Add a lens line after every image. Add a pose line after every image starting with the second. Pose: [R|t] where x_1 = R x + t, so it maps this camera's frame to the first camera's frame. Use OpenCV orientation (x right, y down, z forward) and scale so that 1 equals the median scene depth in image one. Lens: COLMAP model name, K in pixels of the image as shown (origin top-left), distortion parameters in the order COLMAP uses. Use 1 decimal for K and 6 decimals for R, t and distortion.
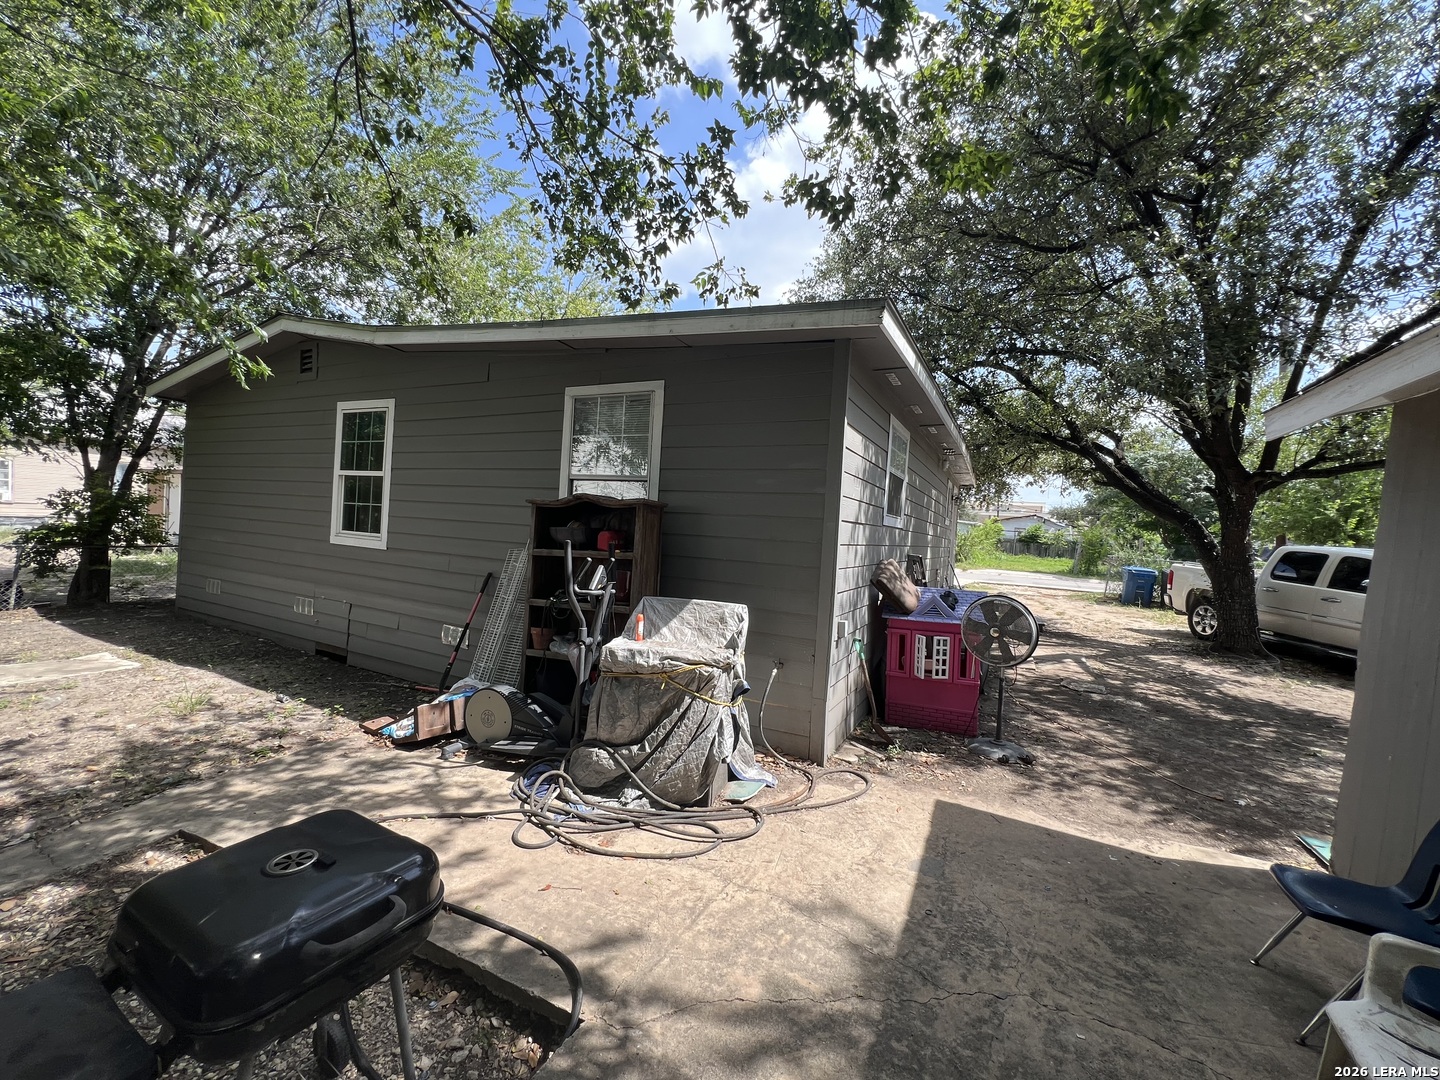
lens RADIAL K [[579.0, 0, 720.0], [0, 579.0, 540.0], [0, 0, 1]] dist [0.000709, 0.000752]
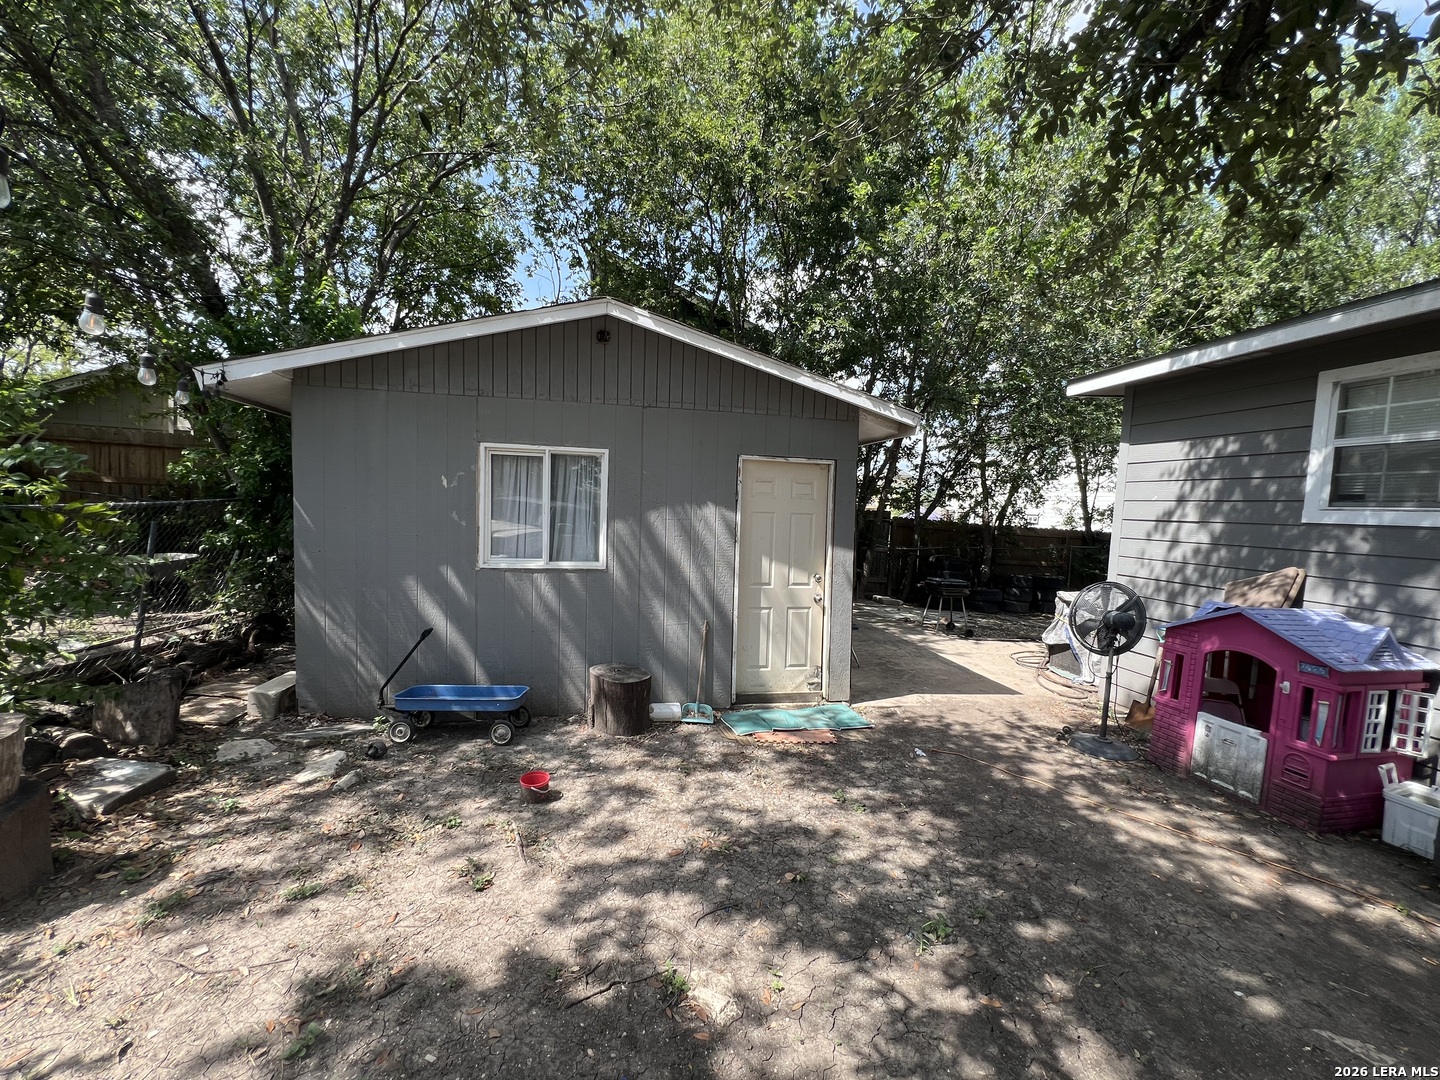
lens RADIAL K [[579.0, 0, 720.0], [0, 579.0, 540.0], [0, 0, 1]] dist [0.000709, 0.000752]
pose [[-0.774300, -0.066734, -0.629290, 1.661701], [-0.107019, 0.993910, 0.026280, 0.076186], [0.623704, 0.087695, -0.776726, 1.381785]]
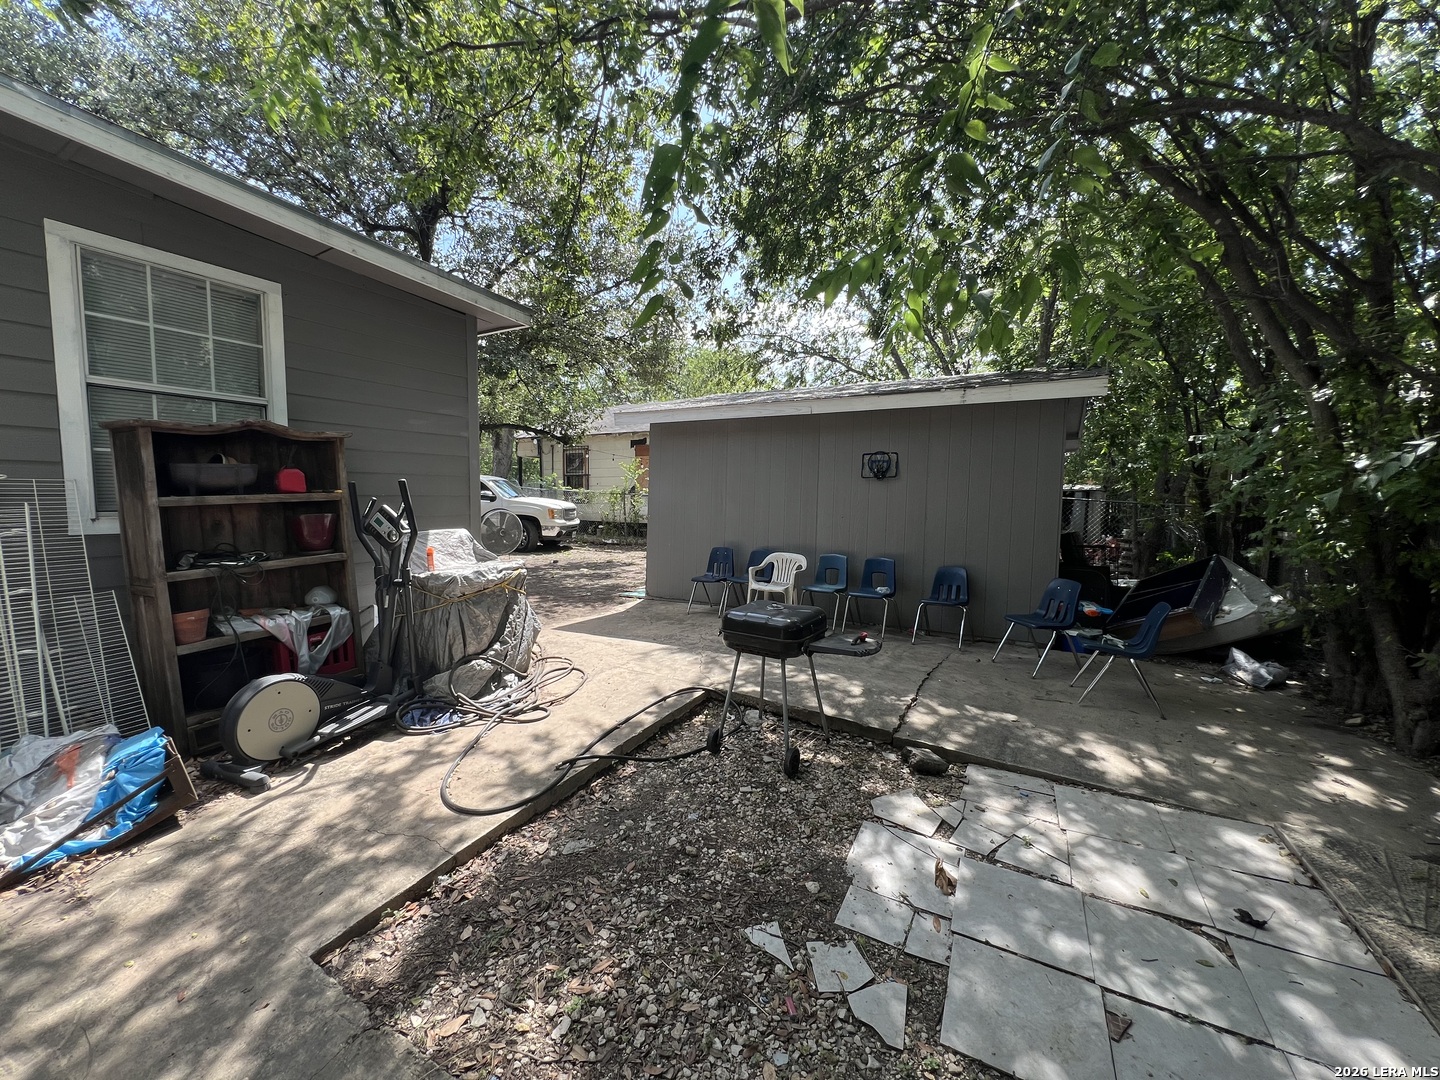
lens RADIAL K [[579.0, 0, 720.0], [0, 579.0, 540.0], [0, 0, 1]] dist [0.000709, 0.000752]
pose [[0.049744, -0.137014, 0.989319, -1.012166], [0.012899, 0.990551, 0.136536, -0.020266], [-0.998679, 0.005969, 0.051042, 0.357691]]
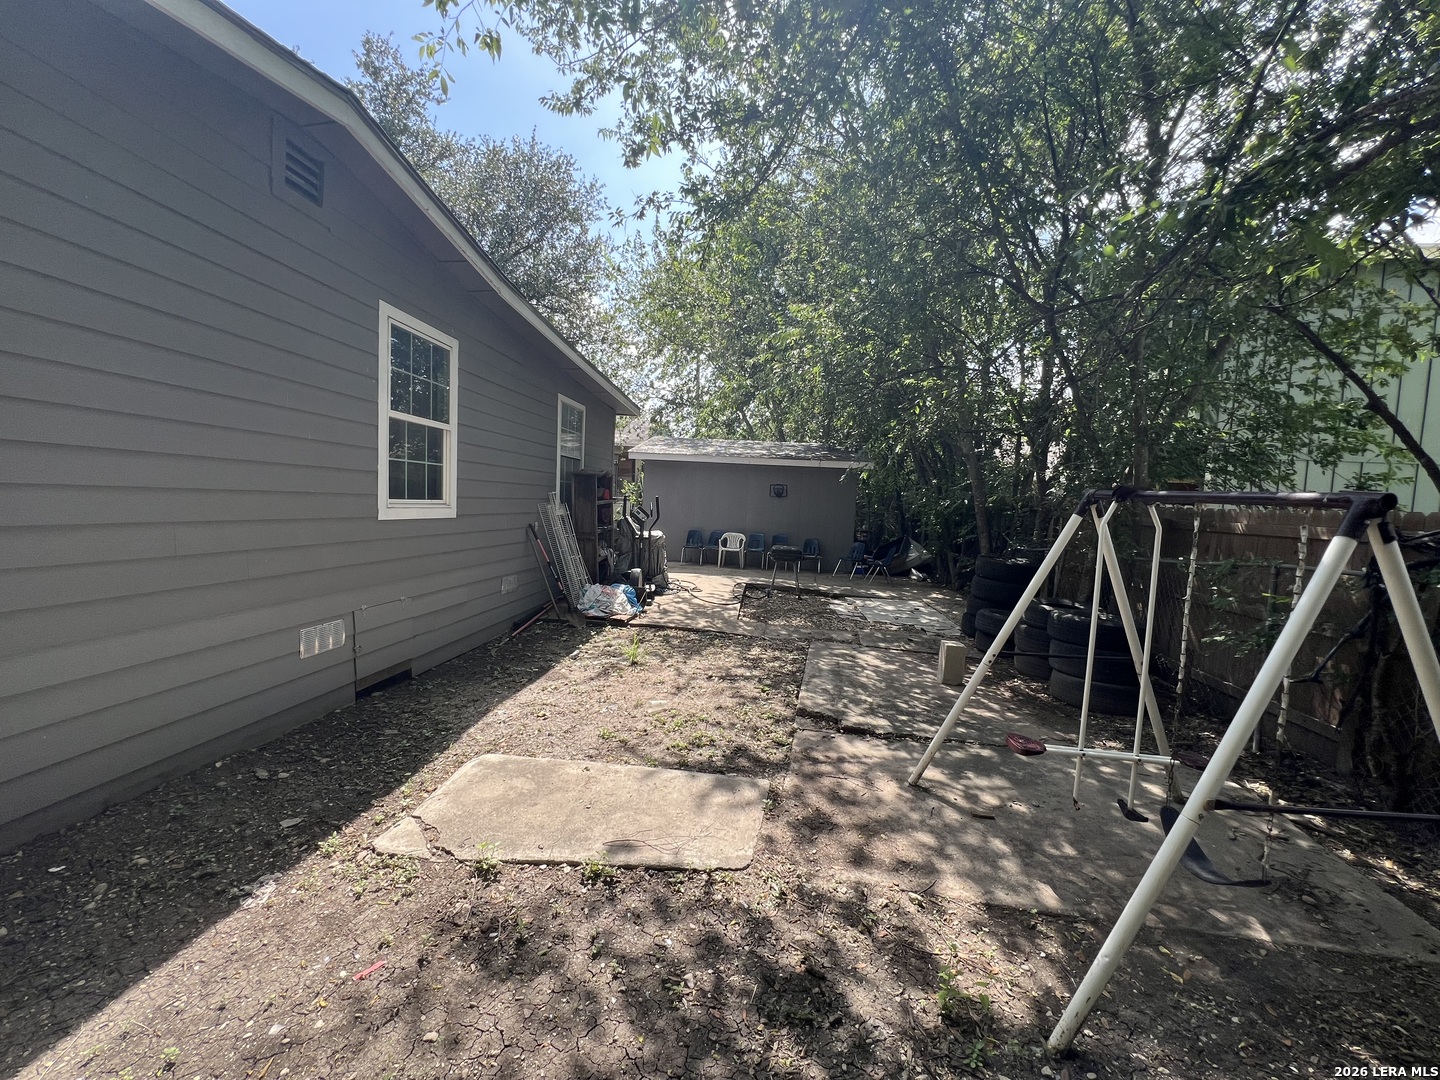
lens RADIAL K [[579.0, 0, 720.0], [0, 579.0, 540.0], [0, 0, 1]] dist [0.000709, 0.000752]
pose [[-0.350613, -0.141931, 0.925703, -2.235915], [-0.054341, 0.989867, 0.131186, -0.125502], [-0.934943, -0.004308, -0.354773, 1.374917]]
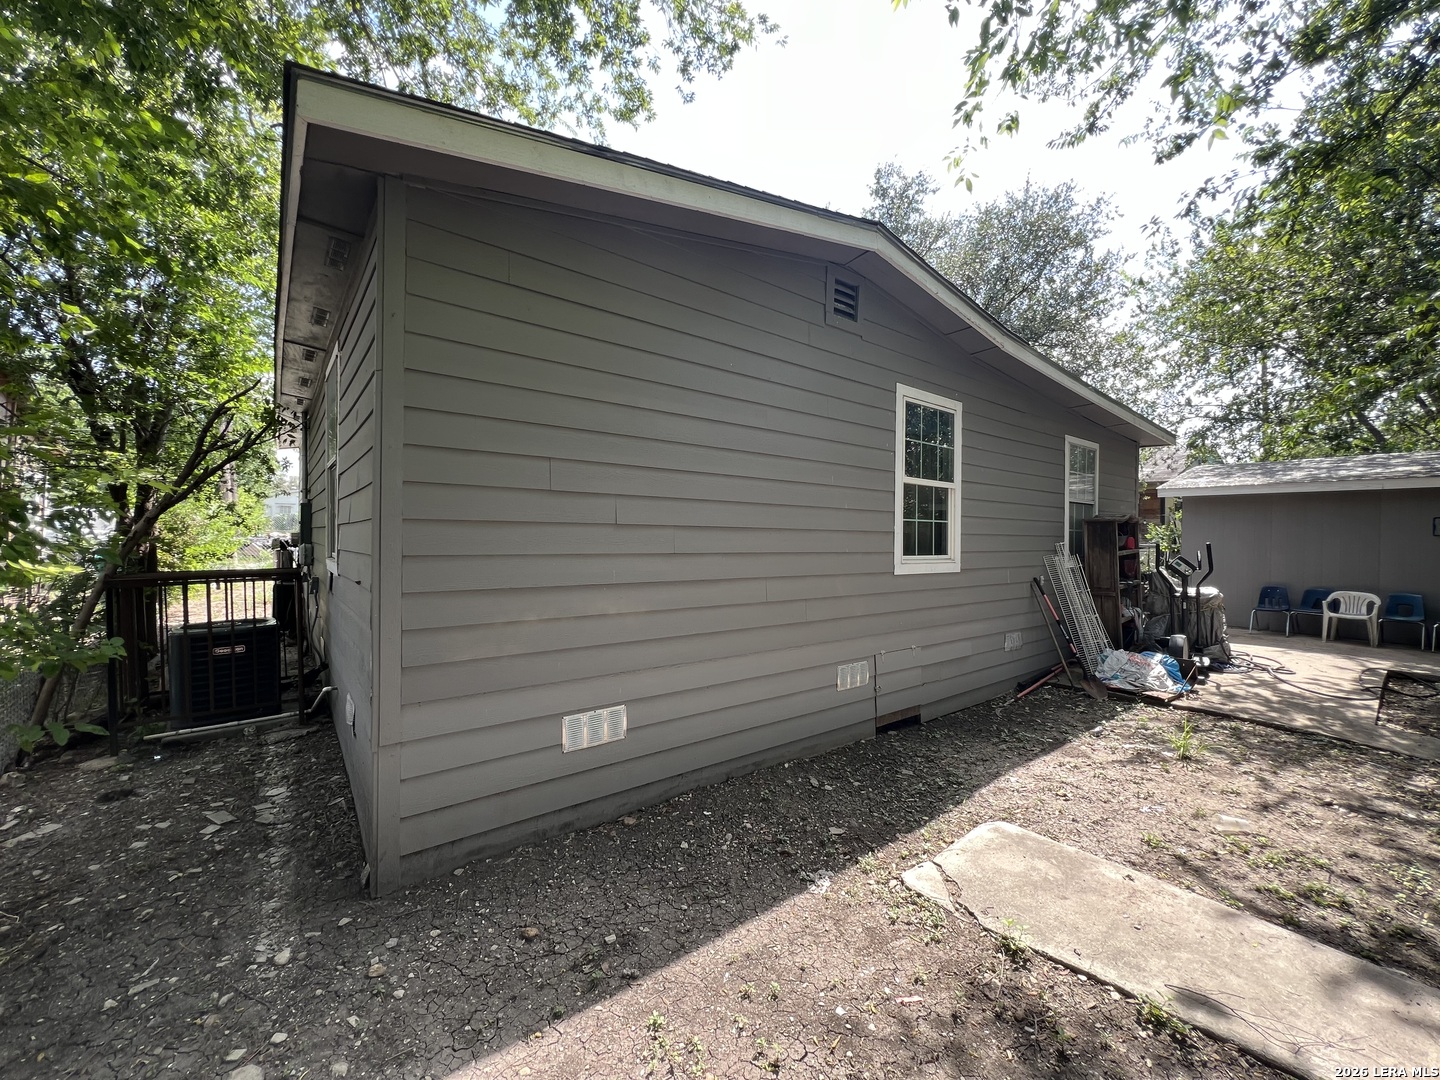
lens RADIAL K [[579.0, 0, 720.0], [0, 579.0, 540.0], [0, 0, 1]] dist [0.000584, -0.000218]
pose [[0.421026, -0.062677, 0.904881, -2.251429], [0.030899, 0.998022, 0.054751, -0.135469], [-0.906522, 0.004908, 0.422130, 1.405836]]
